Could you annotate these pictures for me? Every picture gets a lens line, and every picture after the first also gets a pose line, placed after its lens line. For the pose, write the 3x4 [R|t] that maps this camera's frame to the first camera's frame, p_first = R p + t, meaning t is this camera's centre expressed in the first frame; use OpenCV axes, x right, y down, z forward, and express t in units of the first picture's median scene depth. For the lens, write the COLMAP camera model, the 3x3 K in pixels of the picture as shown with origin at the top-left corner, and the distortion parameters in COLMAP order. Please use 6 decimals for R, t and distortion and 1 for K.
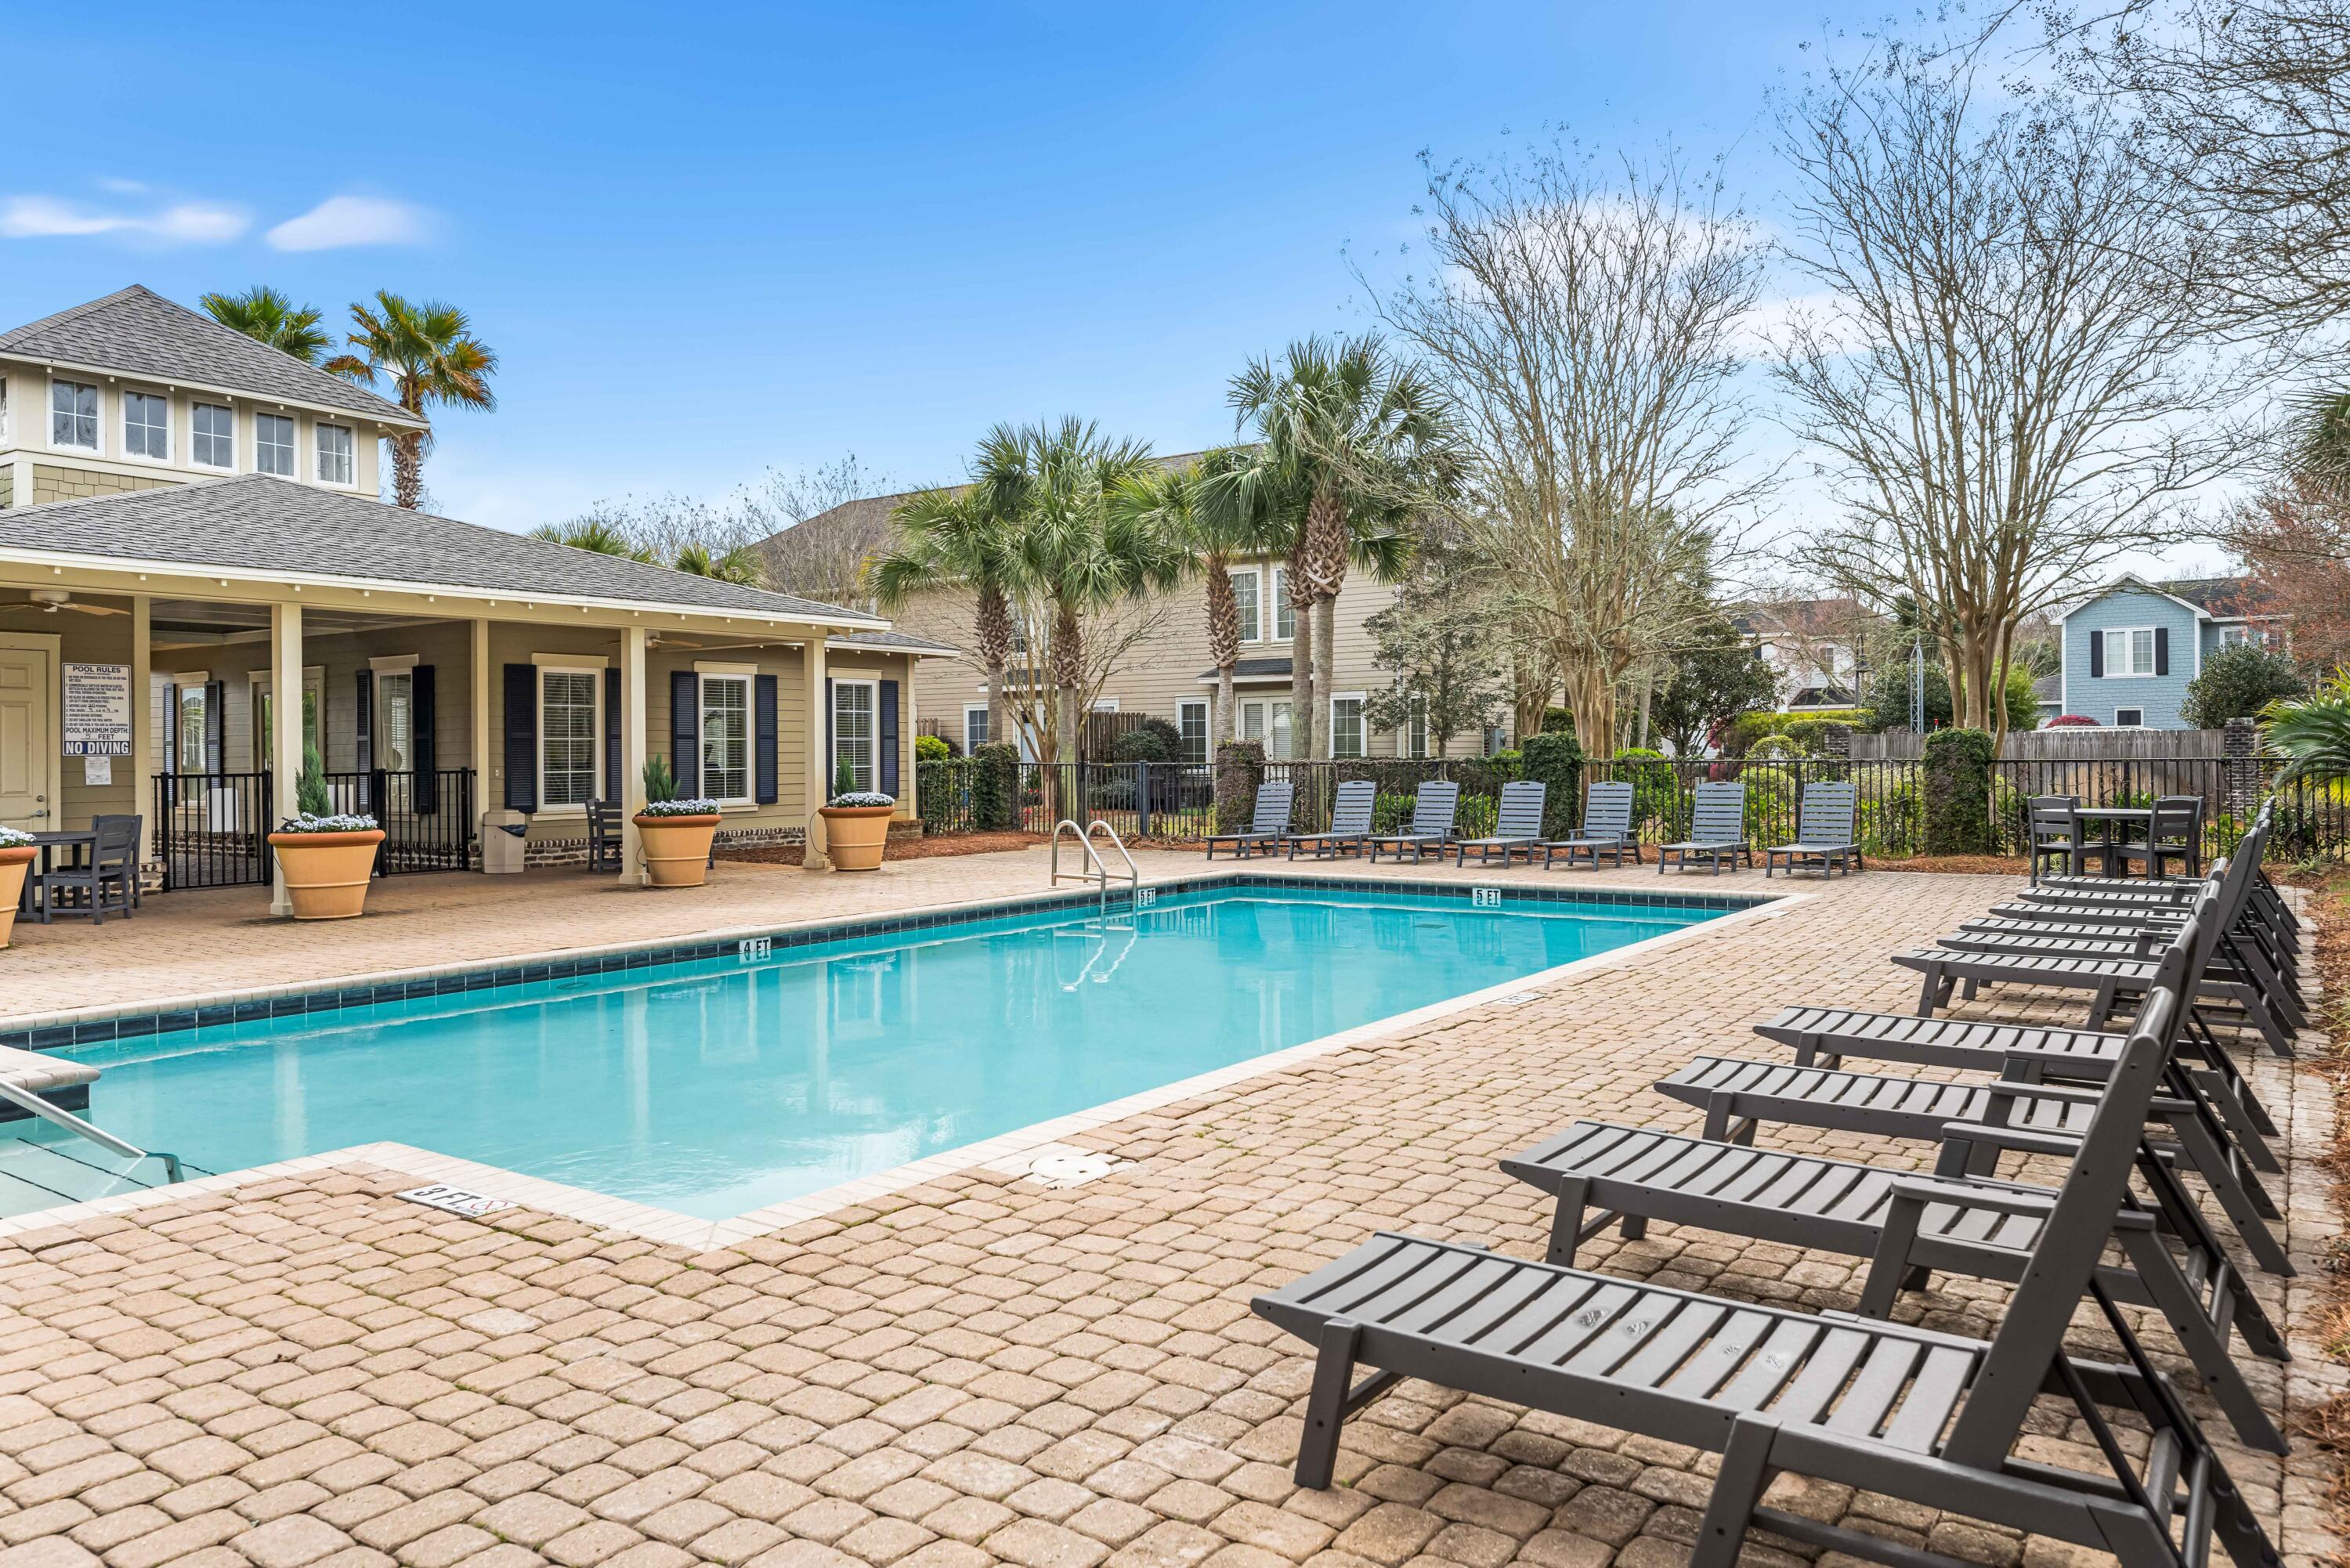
lens RADIAL K [[1596.0, 0, 1174.4], [0, 1596.0, 753.3], [0, 0, 1]] dist [0.001992, 0.002086]
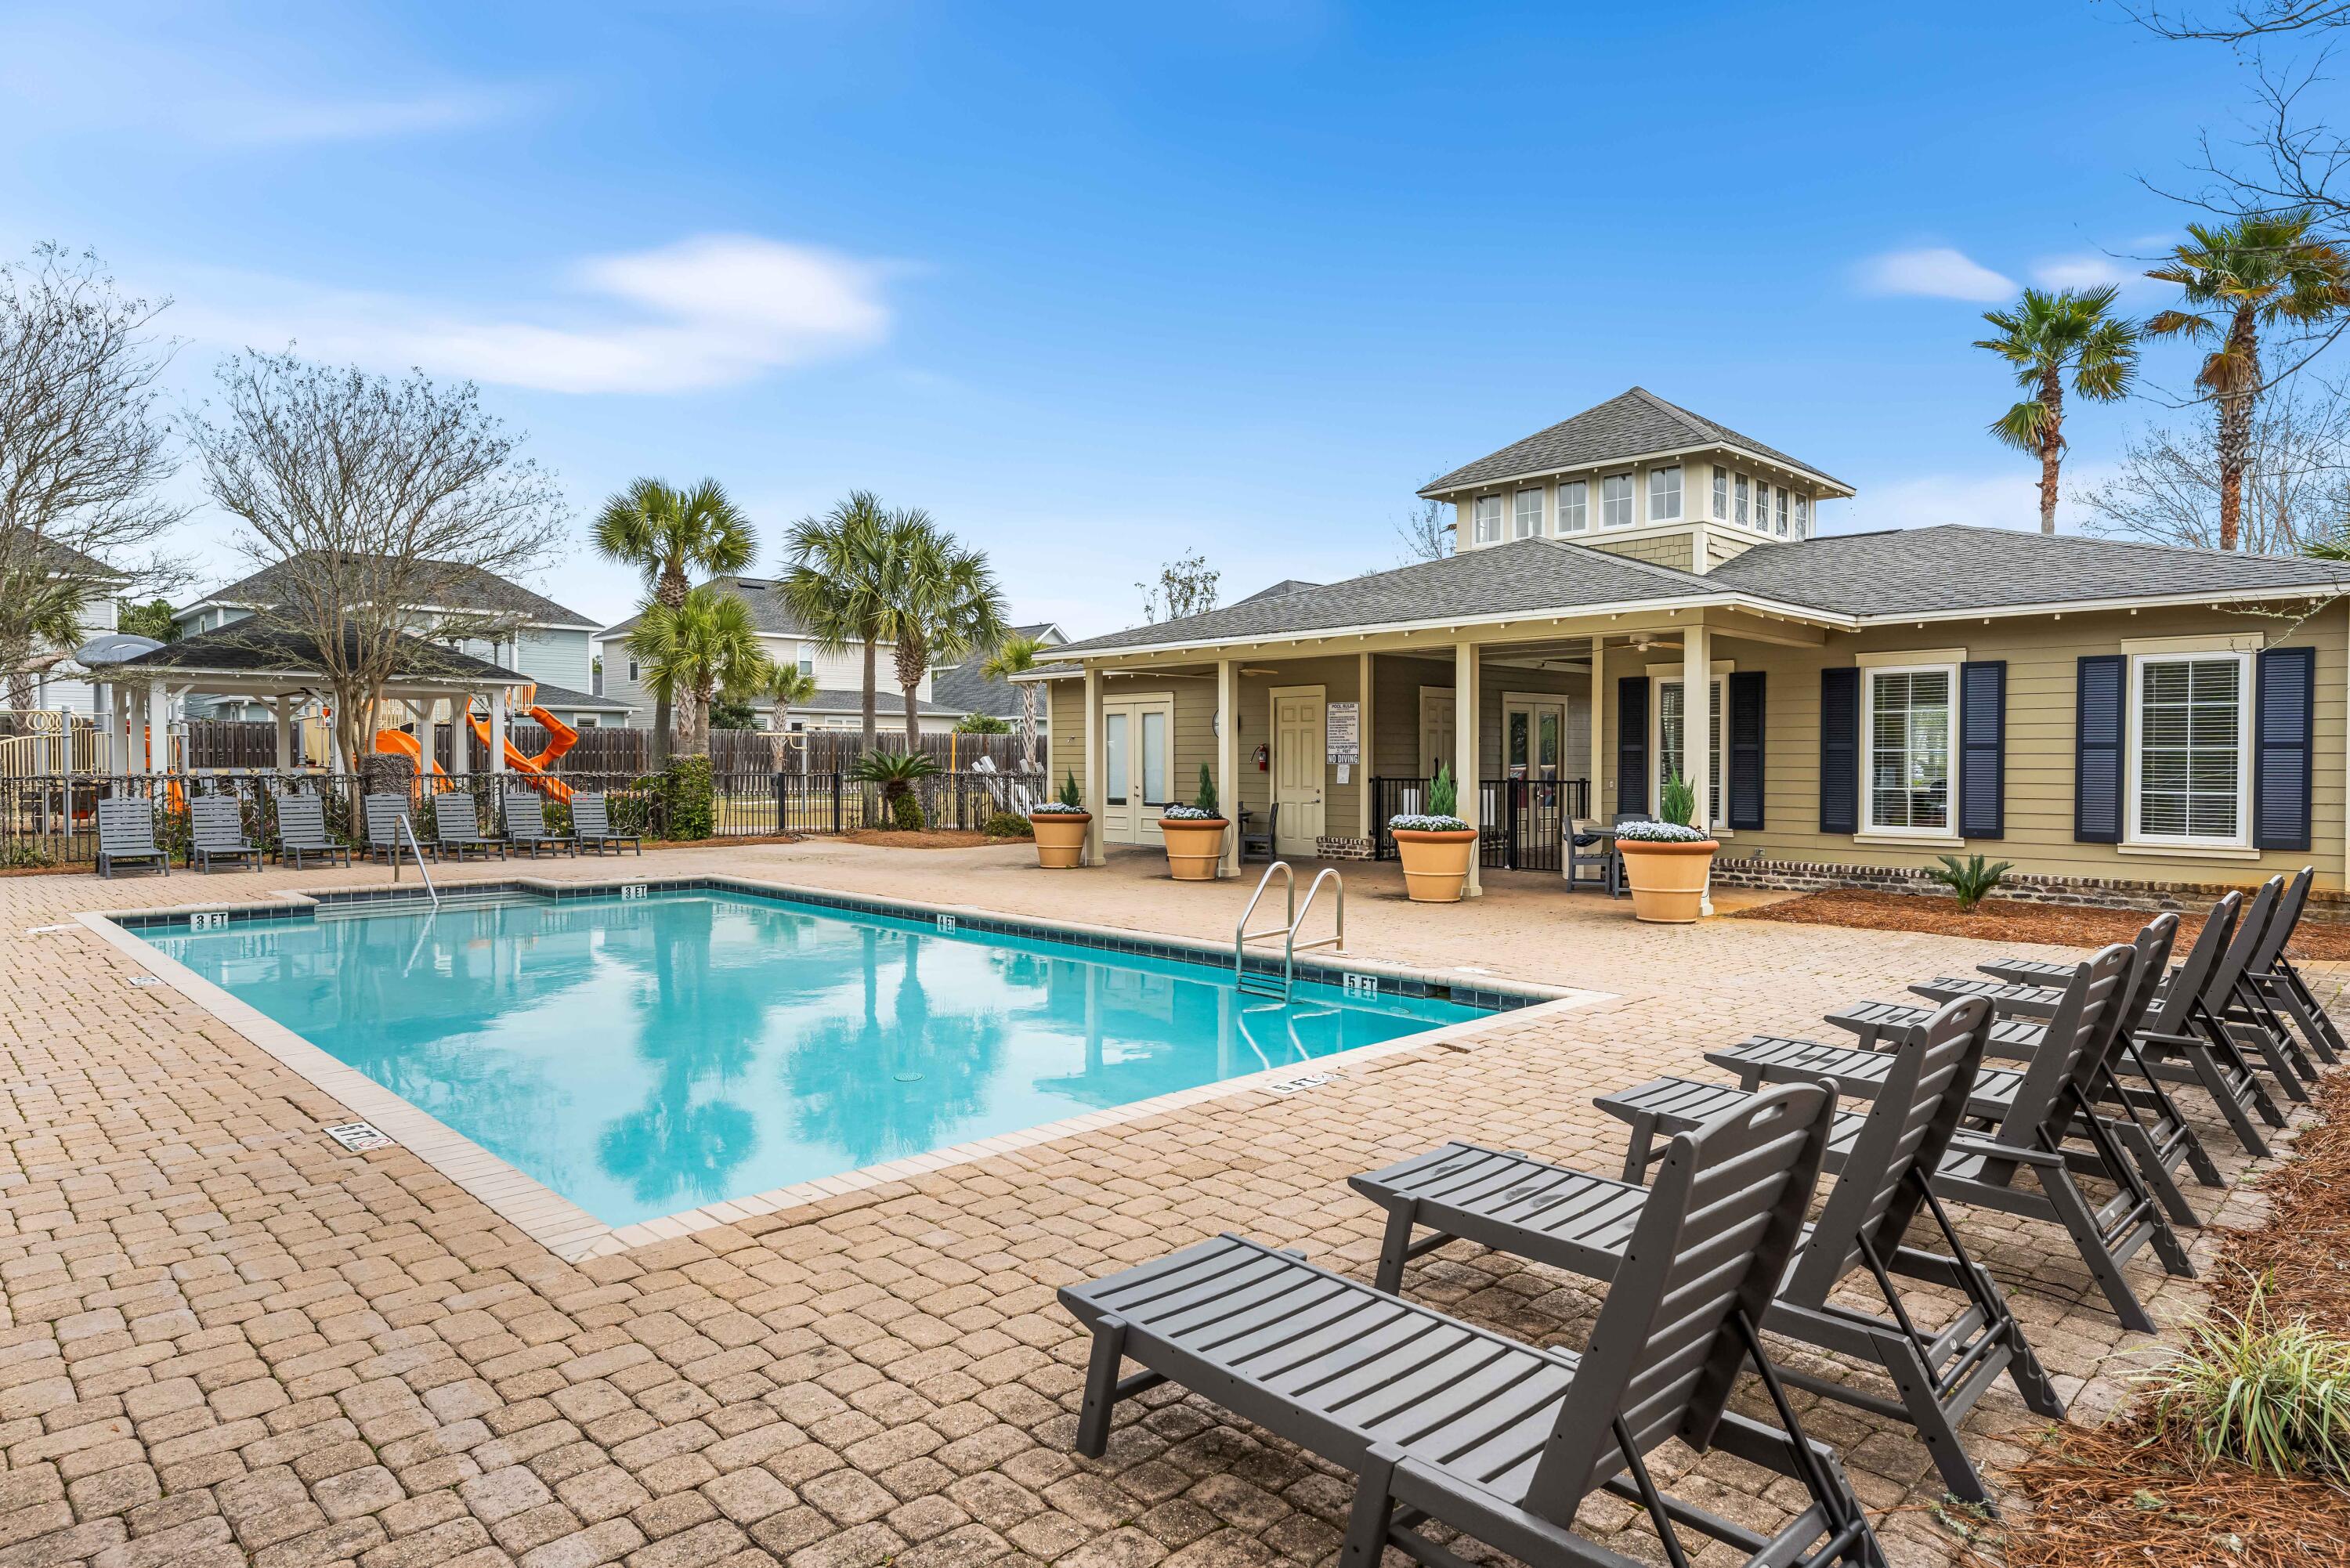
lens RADIAL K [[1349.4, 0, 1175.0], [0, 1349.4, 784.0], [0, 0, 1]] dist [0.003696, 0.002281]
pose [[-0.179613, 0.026365, -0.983384, 0.478215], [-0.001184, 0.999634, 0.027017, -0.011038], [0.983737, 0.006017, -0.179516, 0.863024]]
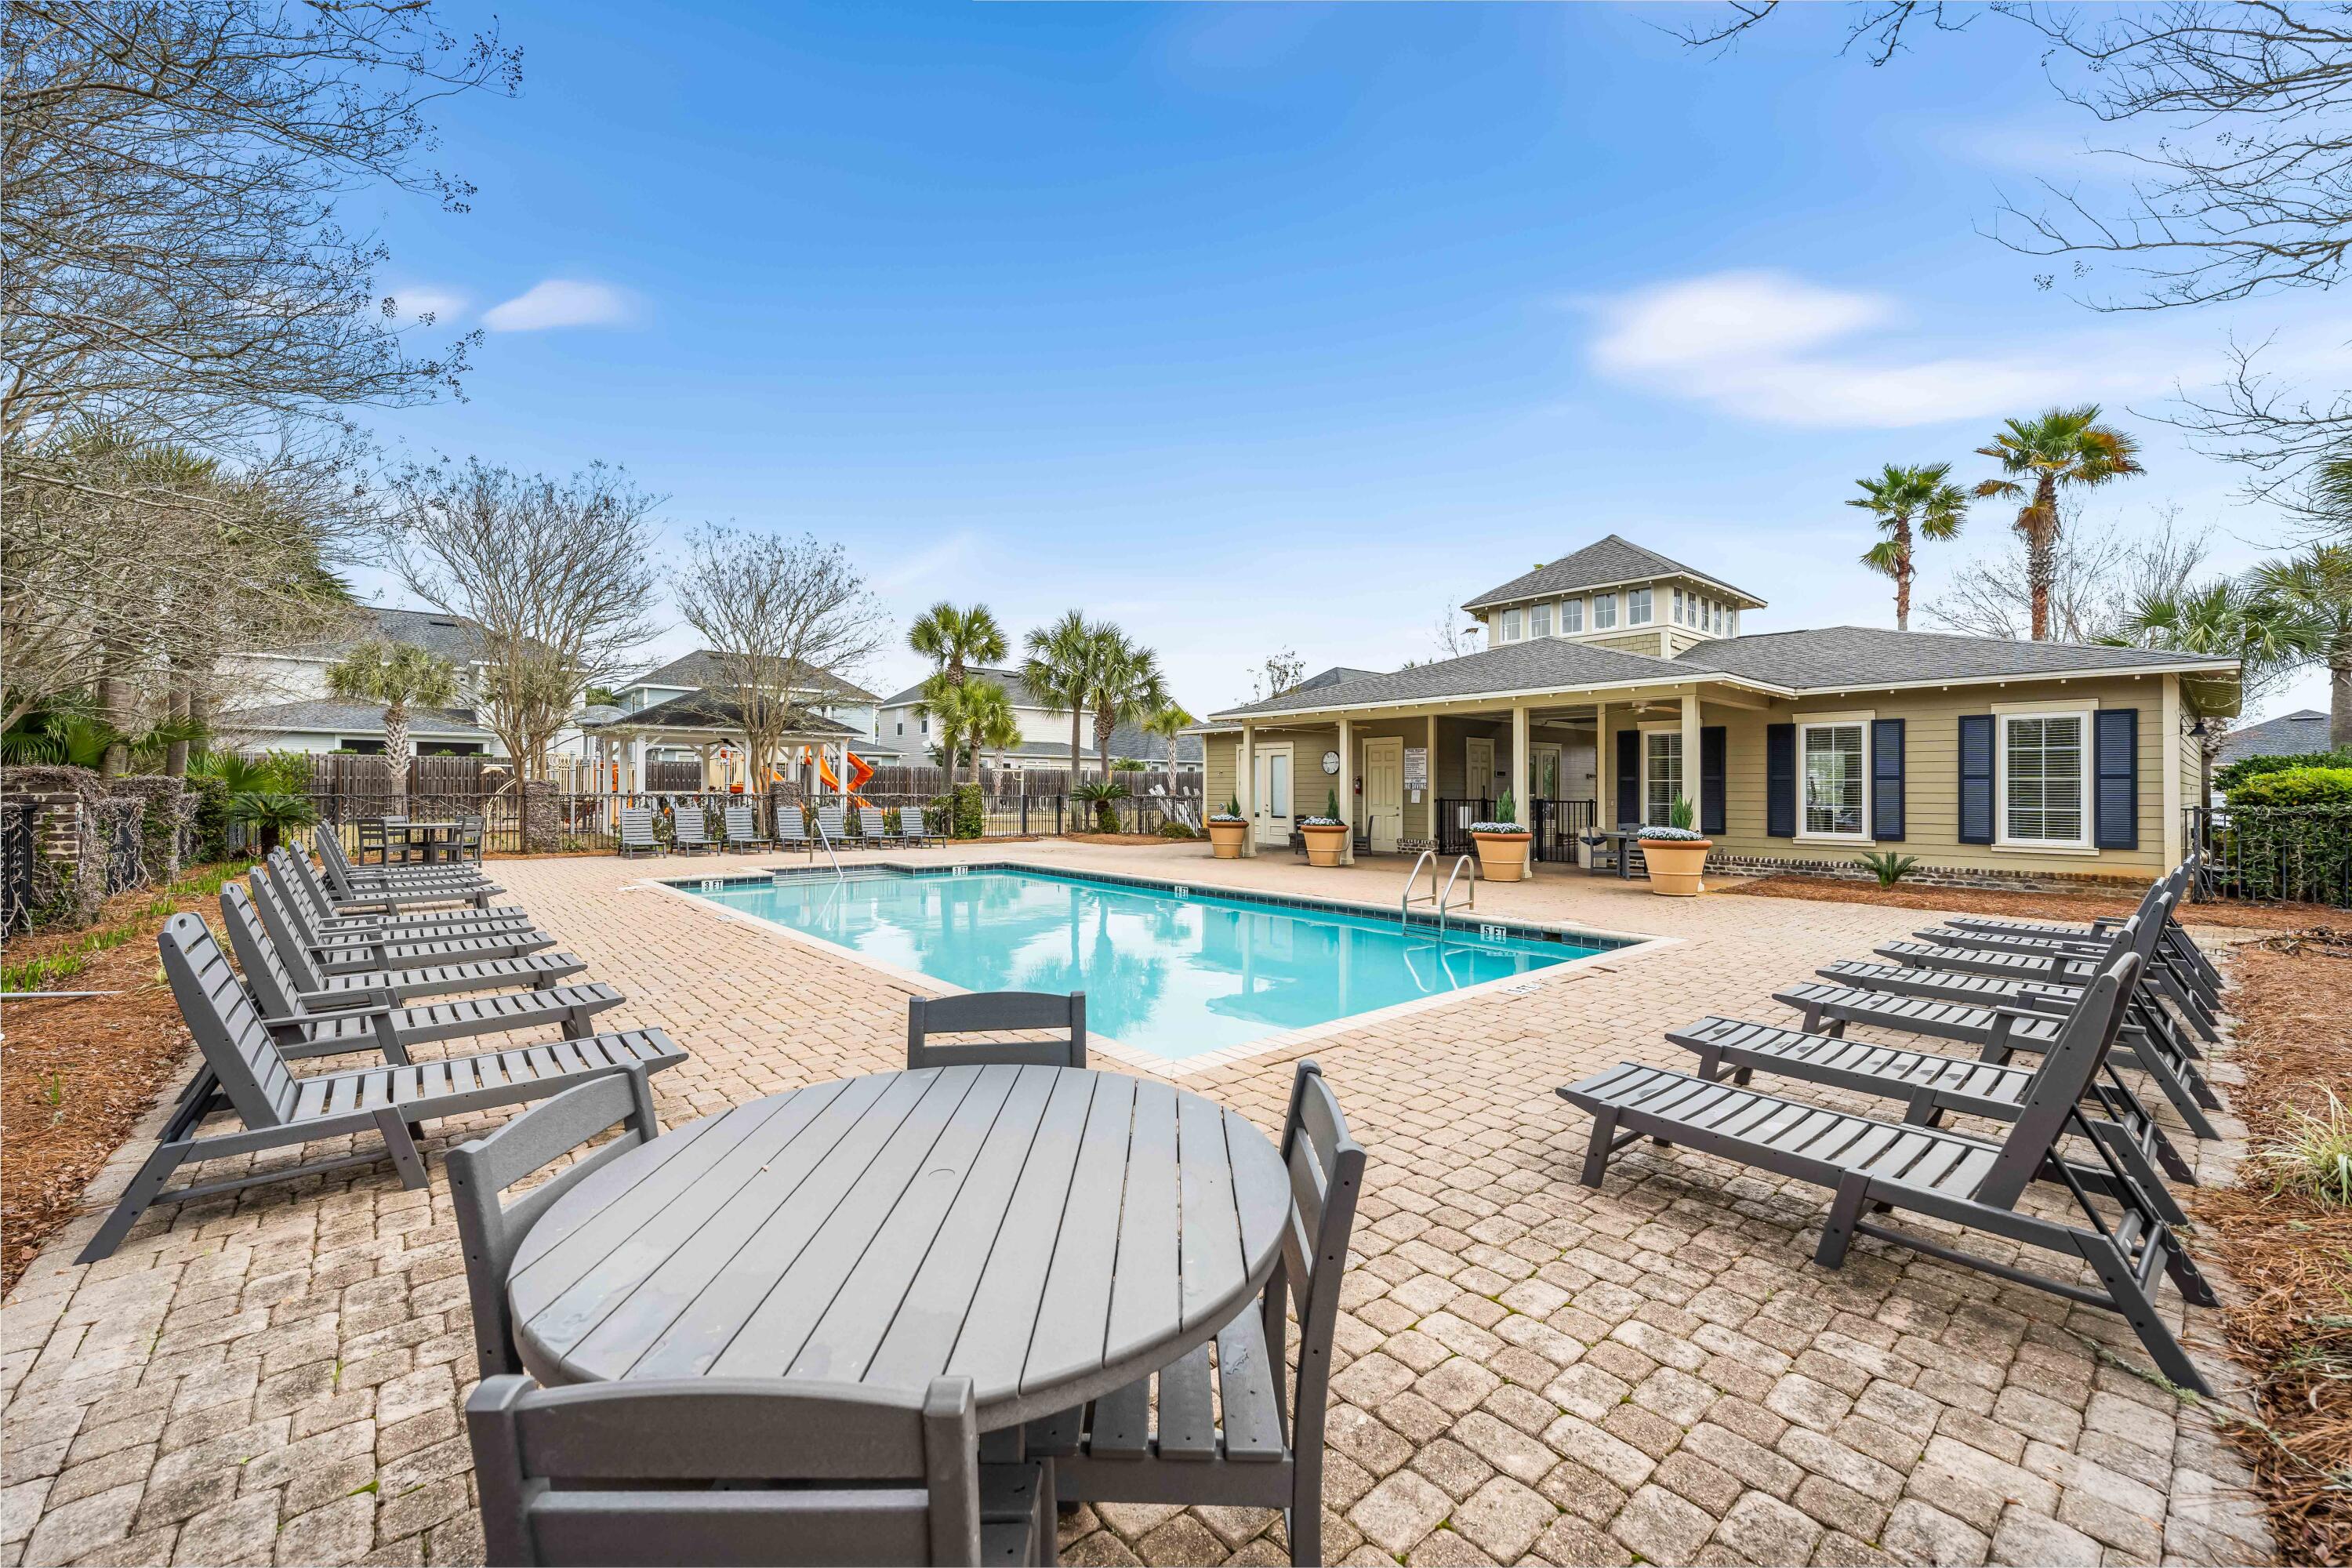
lens RADIAL K [[920.9, 0, 1180.3], [0, 920.9, 779.4], [0, 0, 1]] dist [-0.000080, -0.000402]
pose [[-0.239171, -0.003079, -0.970973, 0.516416], [-0.004101, 0.999989, -0.002161, -0.006847], [0.970969, 0.003465, -0.239181, 0.795629]]
